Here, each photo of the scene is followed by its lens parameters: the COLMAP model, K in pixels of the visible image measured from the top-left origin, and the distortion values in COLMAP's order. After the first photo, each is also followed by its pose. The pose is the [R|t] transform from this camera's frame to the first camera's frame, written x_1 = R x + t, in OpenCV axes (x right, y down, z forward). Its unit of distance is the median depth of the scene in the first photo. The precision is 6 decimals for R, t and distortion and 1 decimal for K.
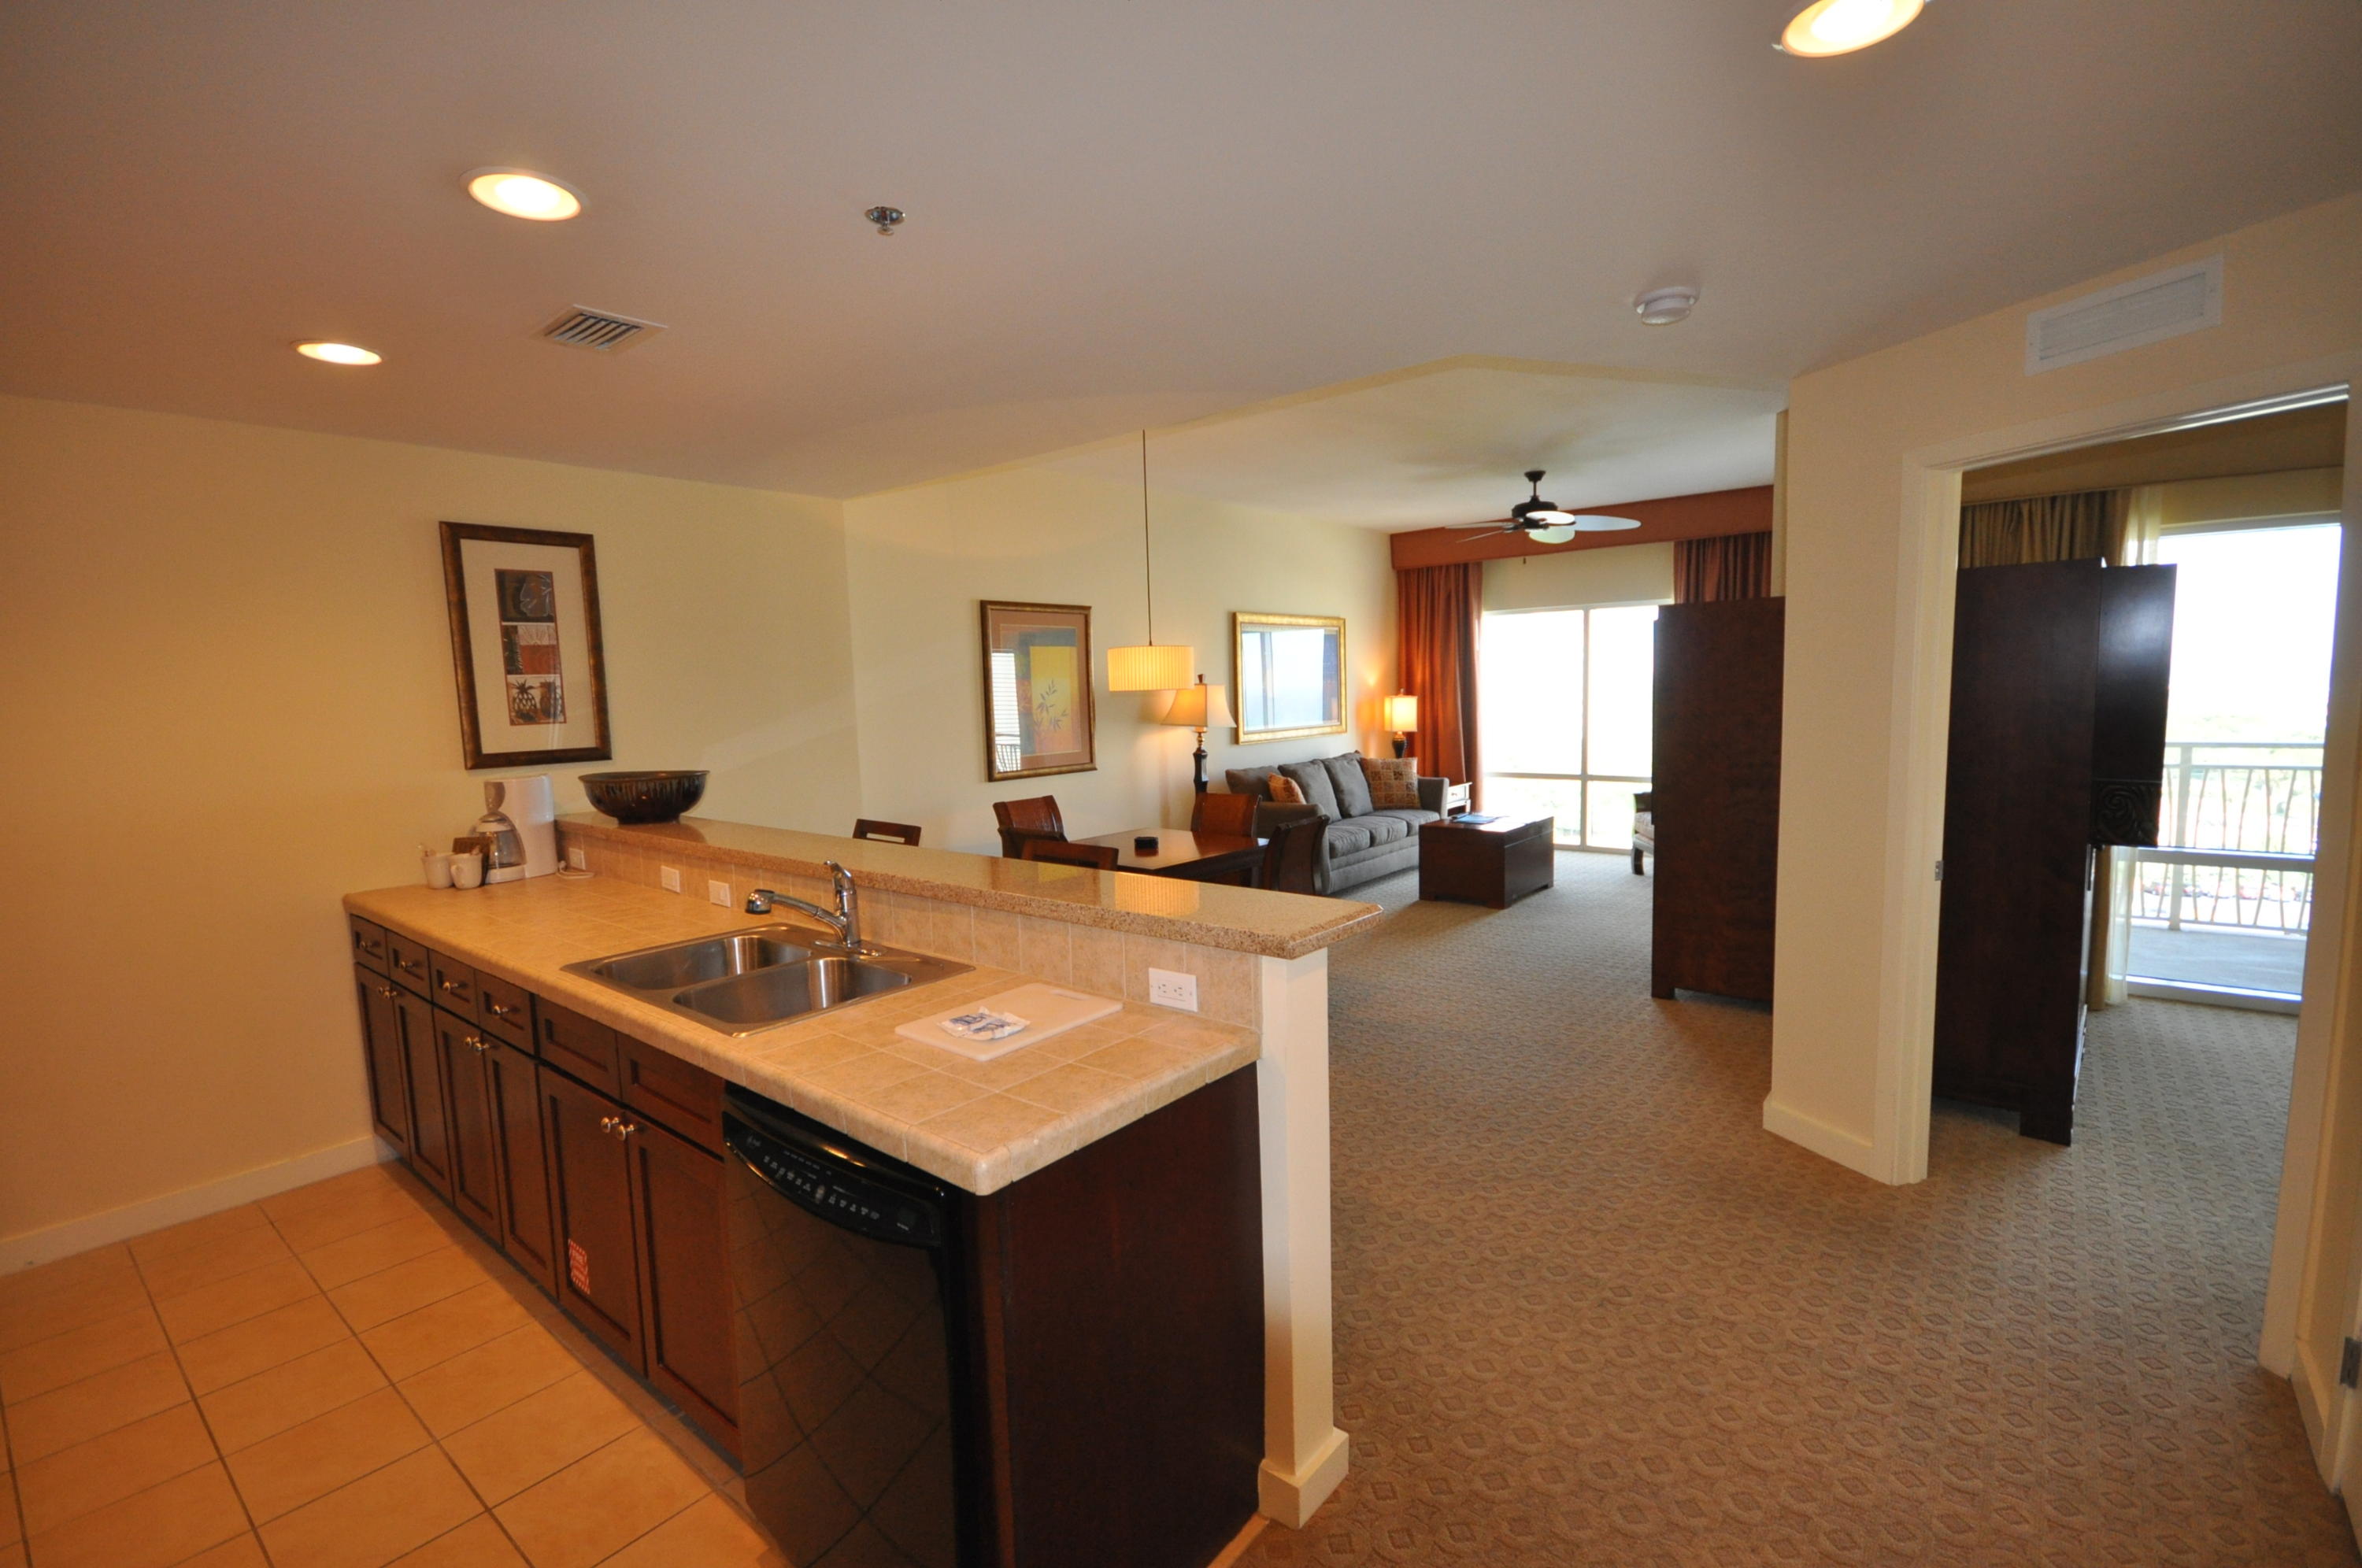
lens RADIAL K [[1024.9, 0, 1181.0], [0, 1024.9, 784.0], [0, 0, 1]] dist [0.000408, 0.000016]
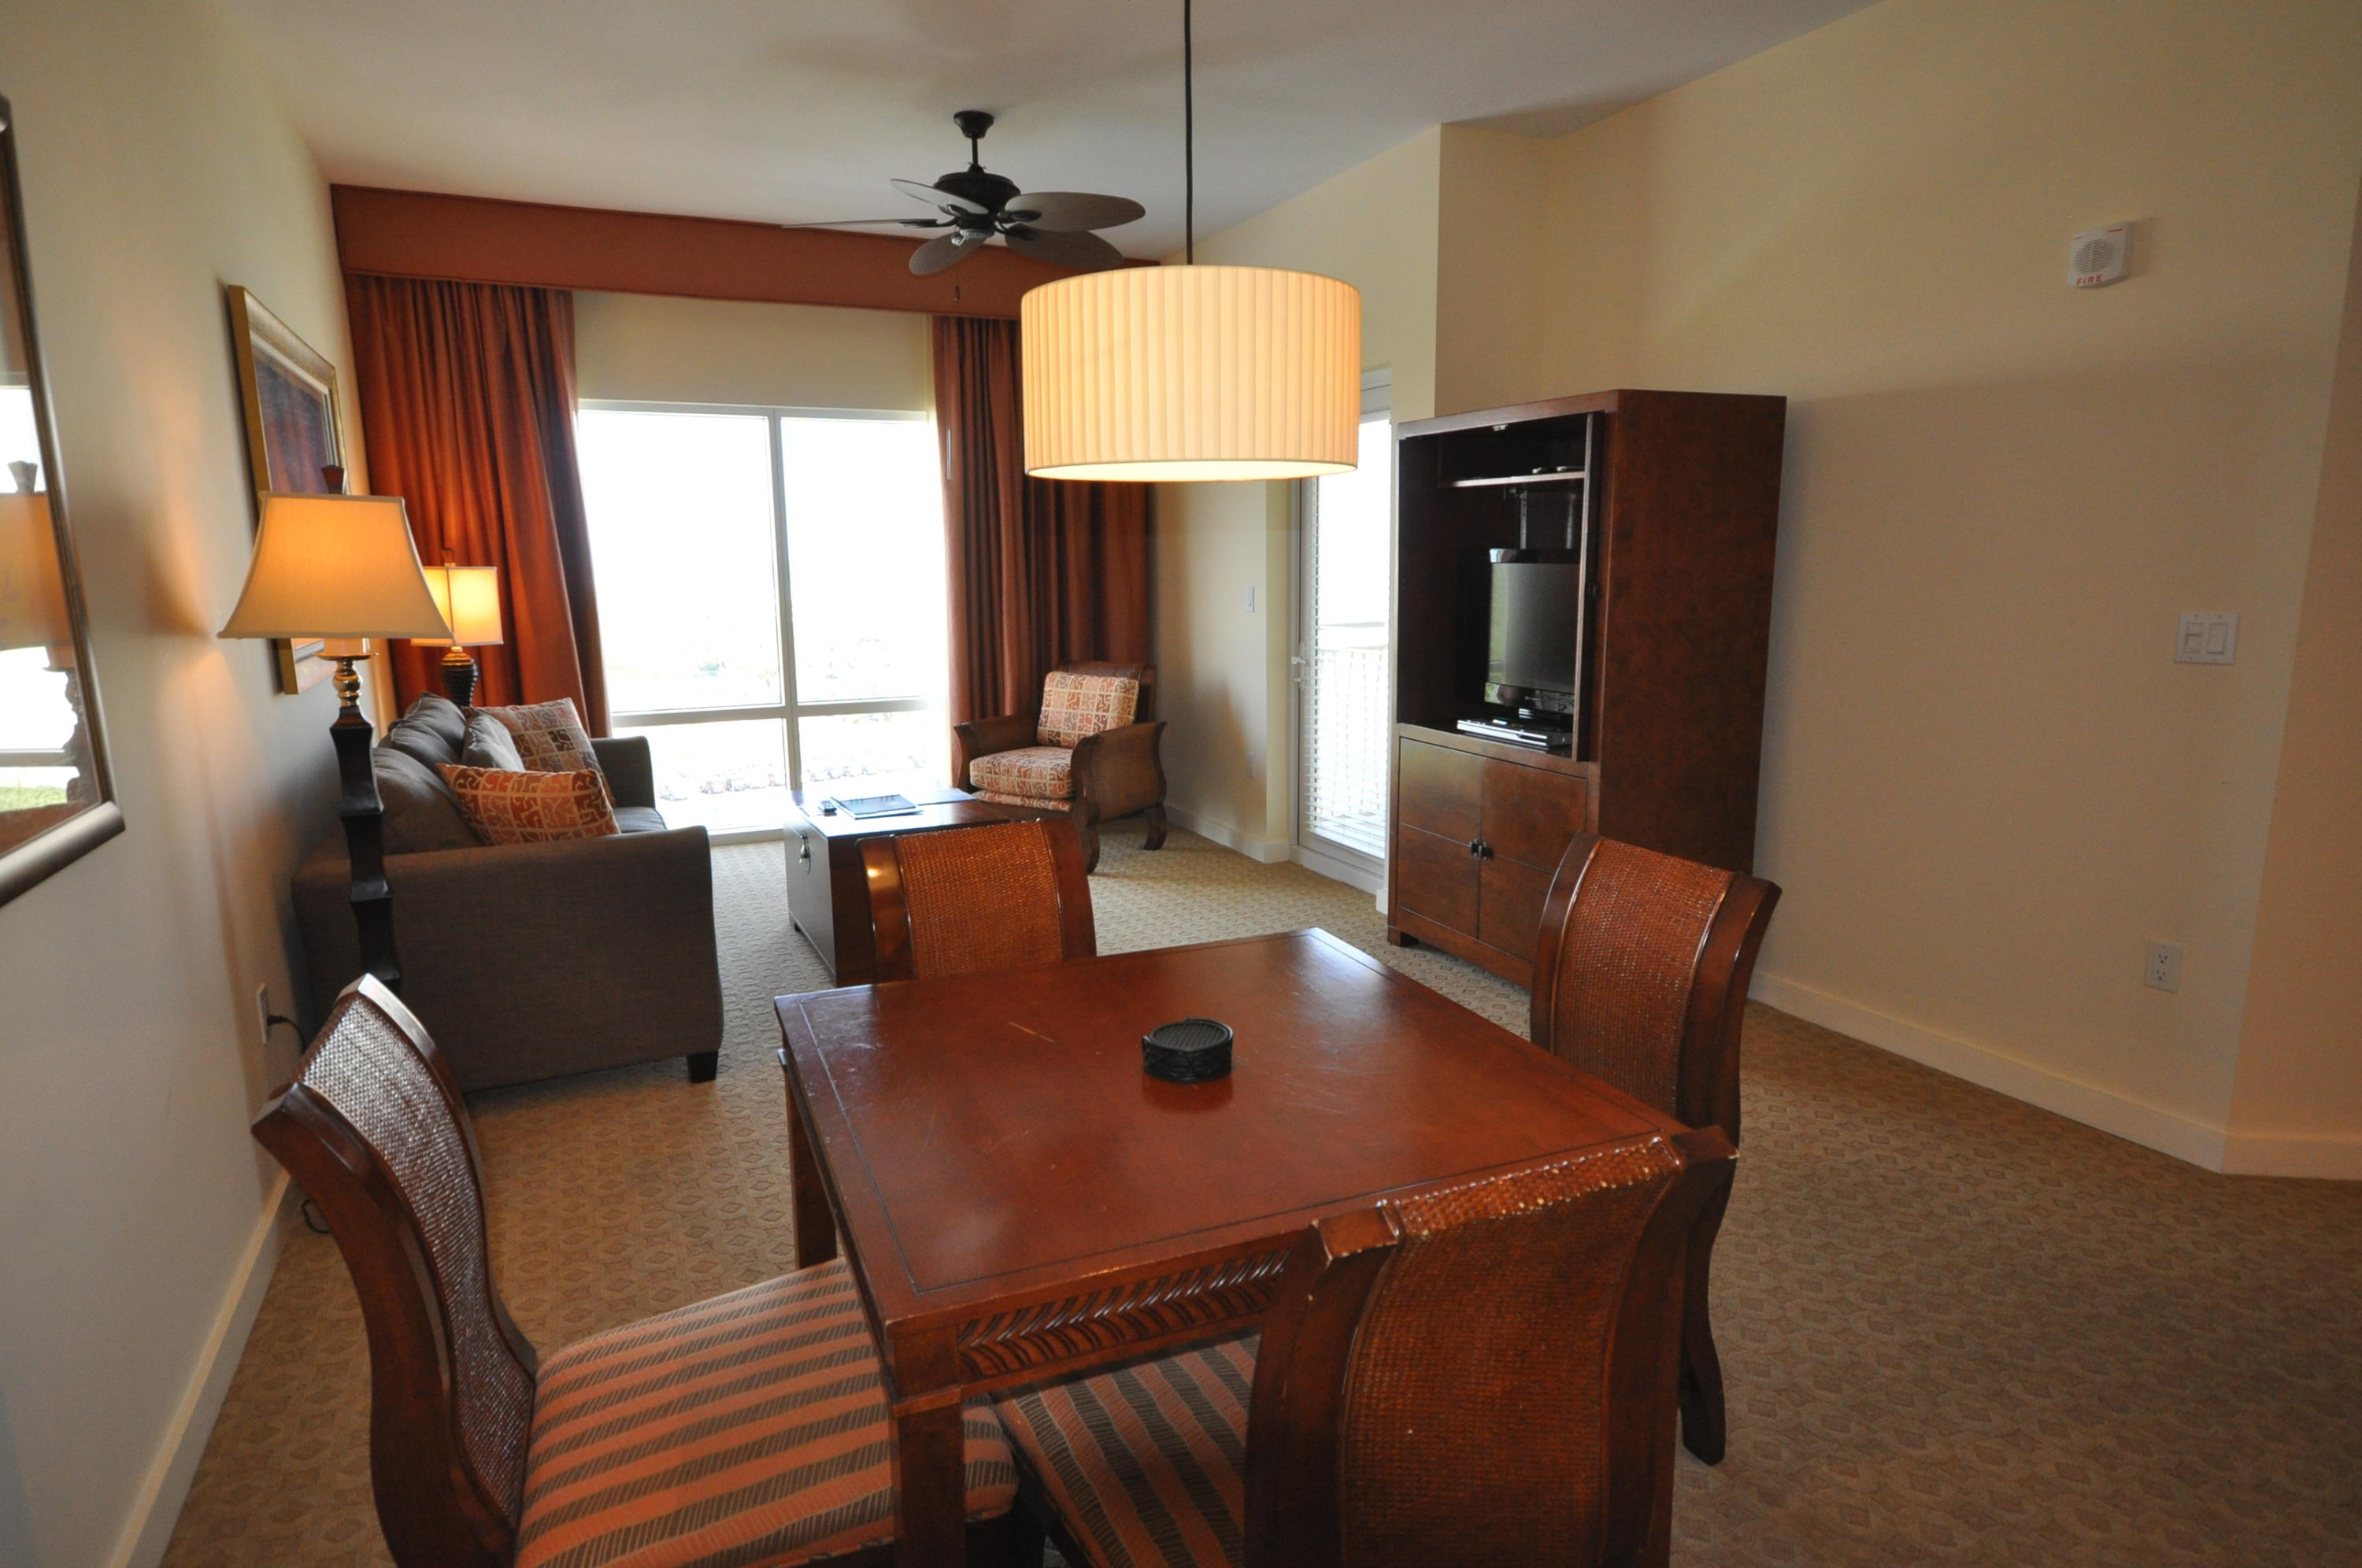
lens RADIAL K [[1336.0, 0, 1181.0], [0, 1336.0, 784.0], [0, 0, 1]] dist [-0.002821, -0.000127]
pose [[0.424954, -0.128543, 0.896042, -0.190643], [0.078408, 0.991373, 0.105033, -0.027529], [-0.901813, 0.025622, 0.431367, 0.479994]]
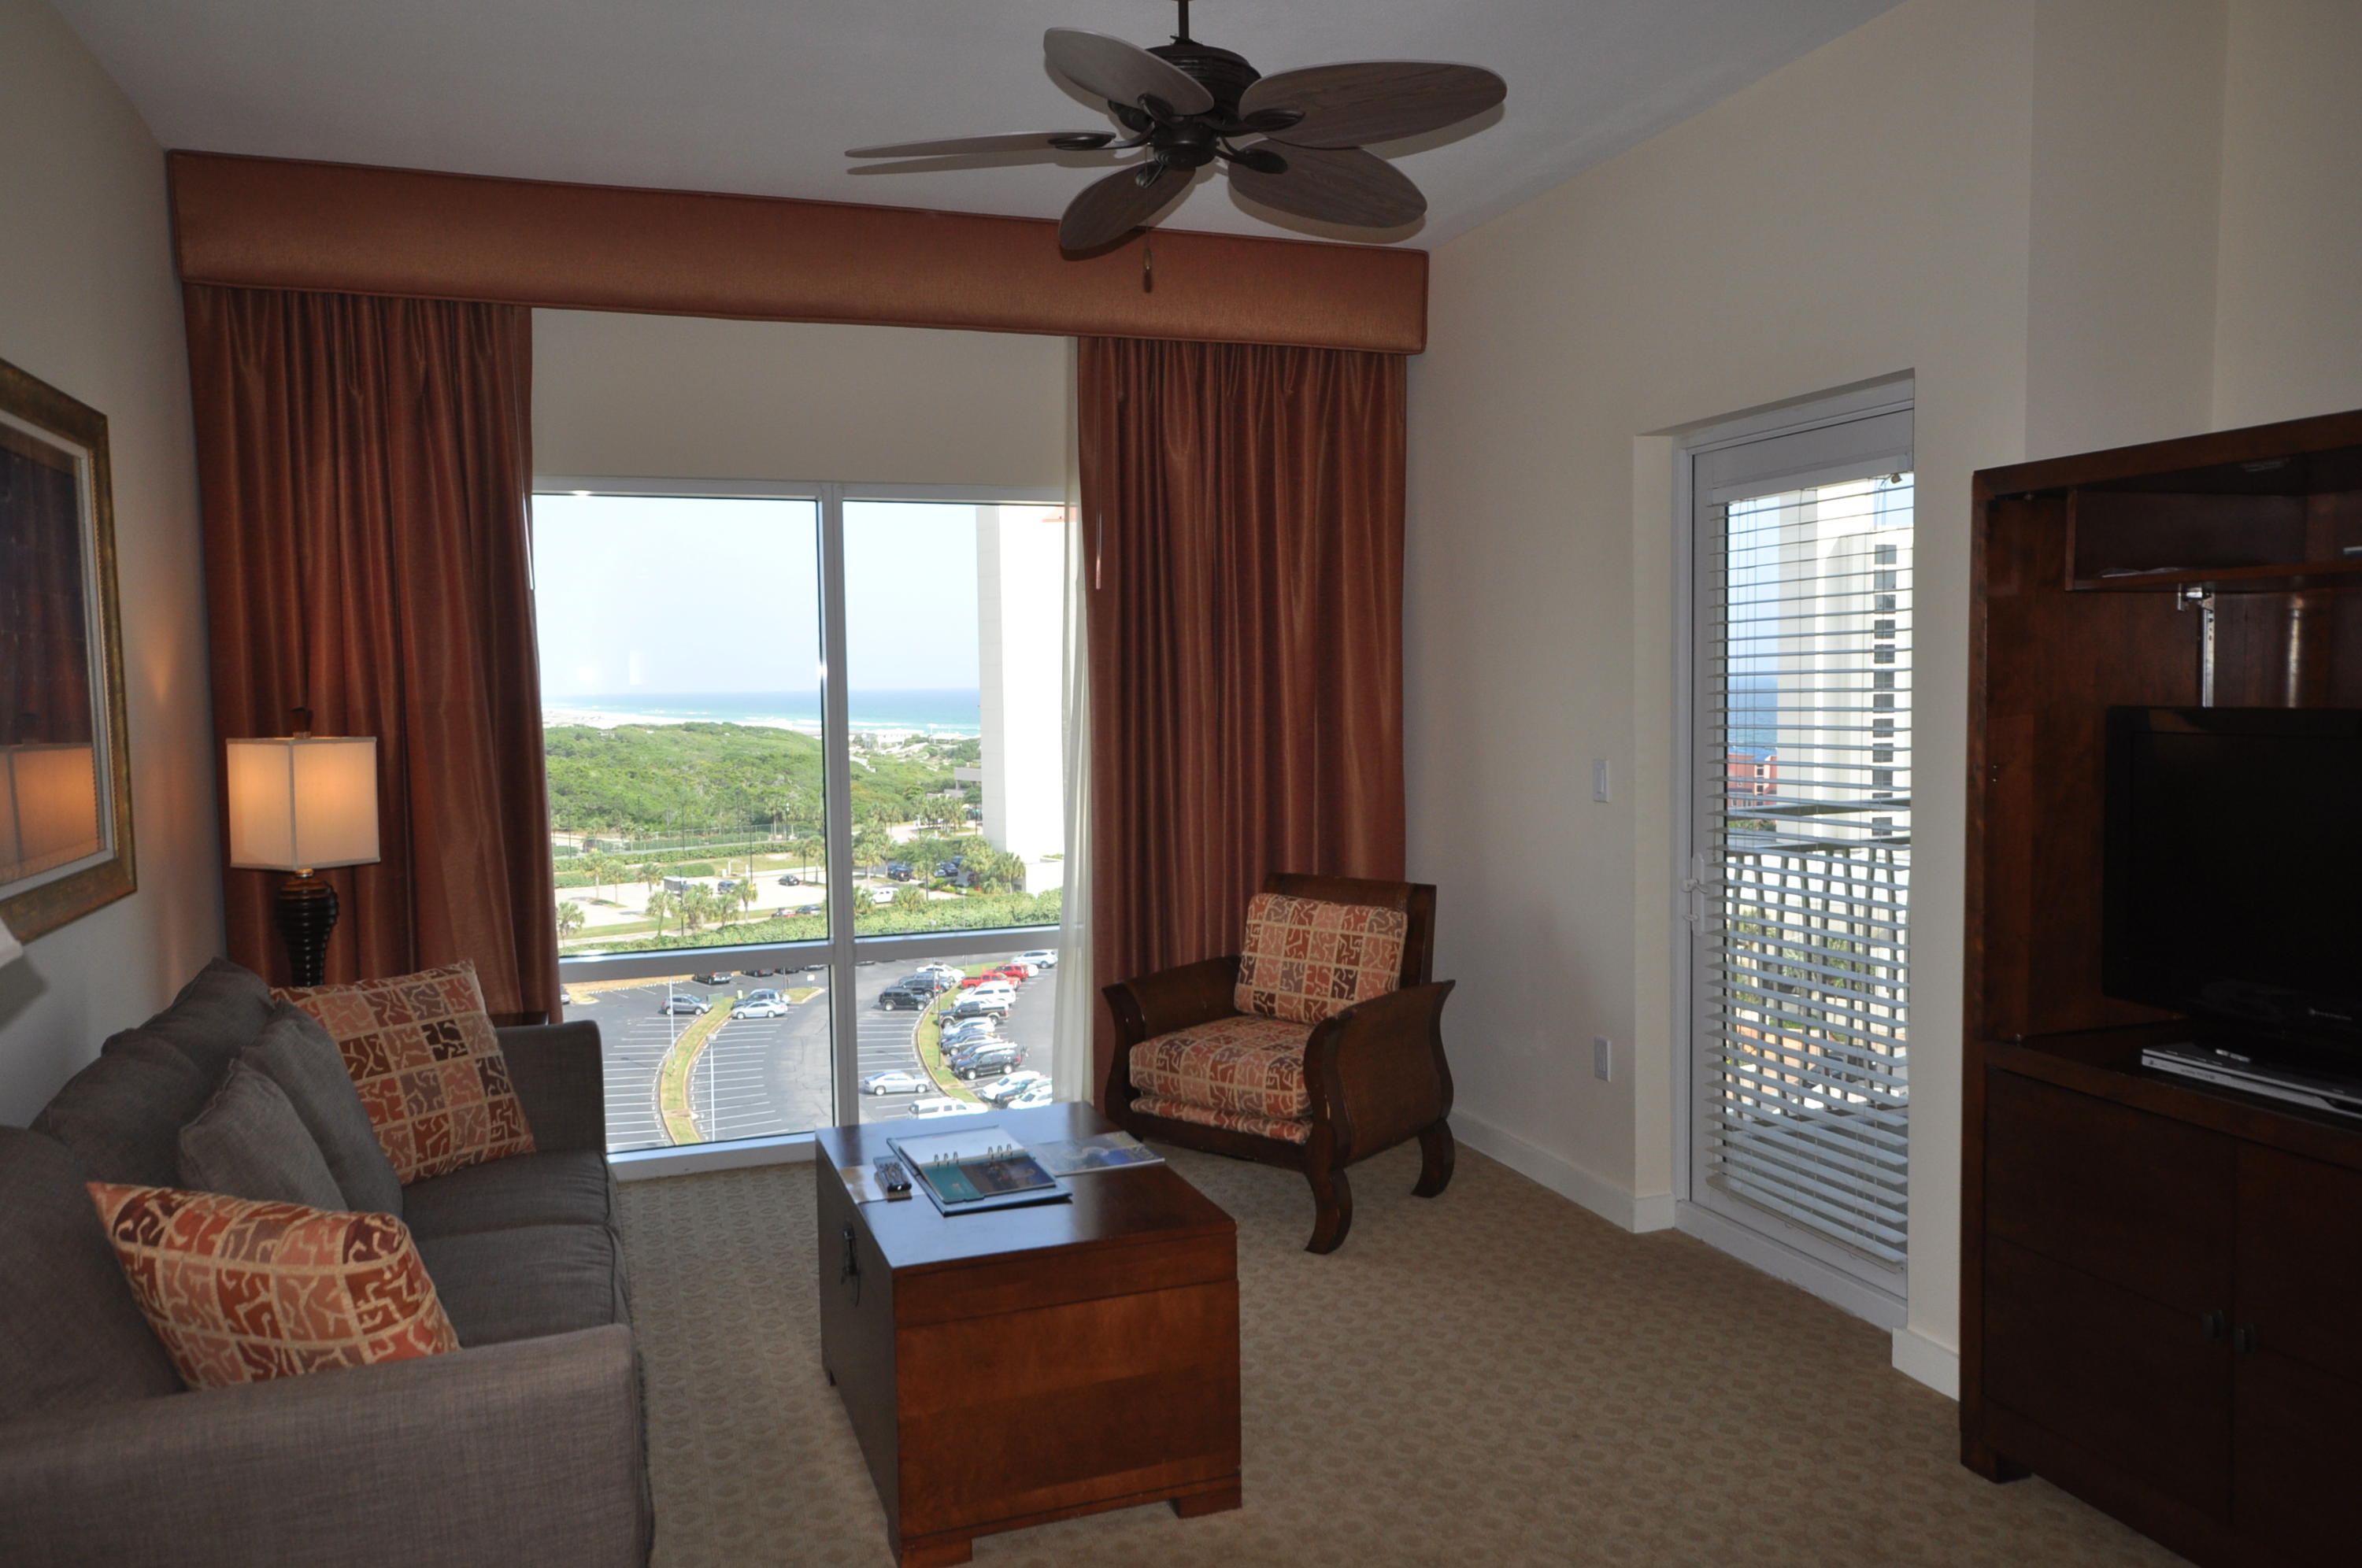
lens RADIAL K [[1696.6, 0, 1181.0], [0, 1696.6, 784.0], [0, 0, 1]] dist [0.002063, 0.002023]
pose [[0.509872, -0.030226, 0.859719, -0.048563], [0.079518, 0.996760, -0.012115, -0.051117], [-0.856567, 0.074540, 0.510623, 0.595797]]
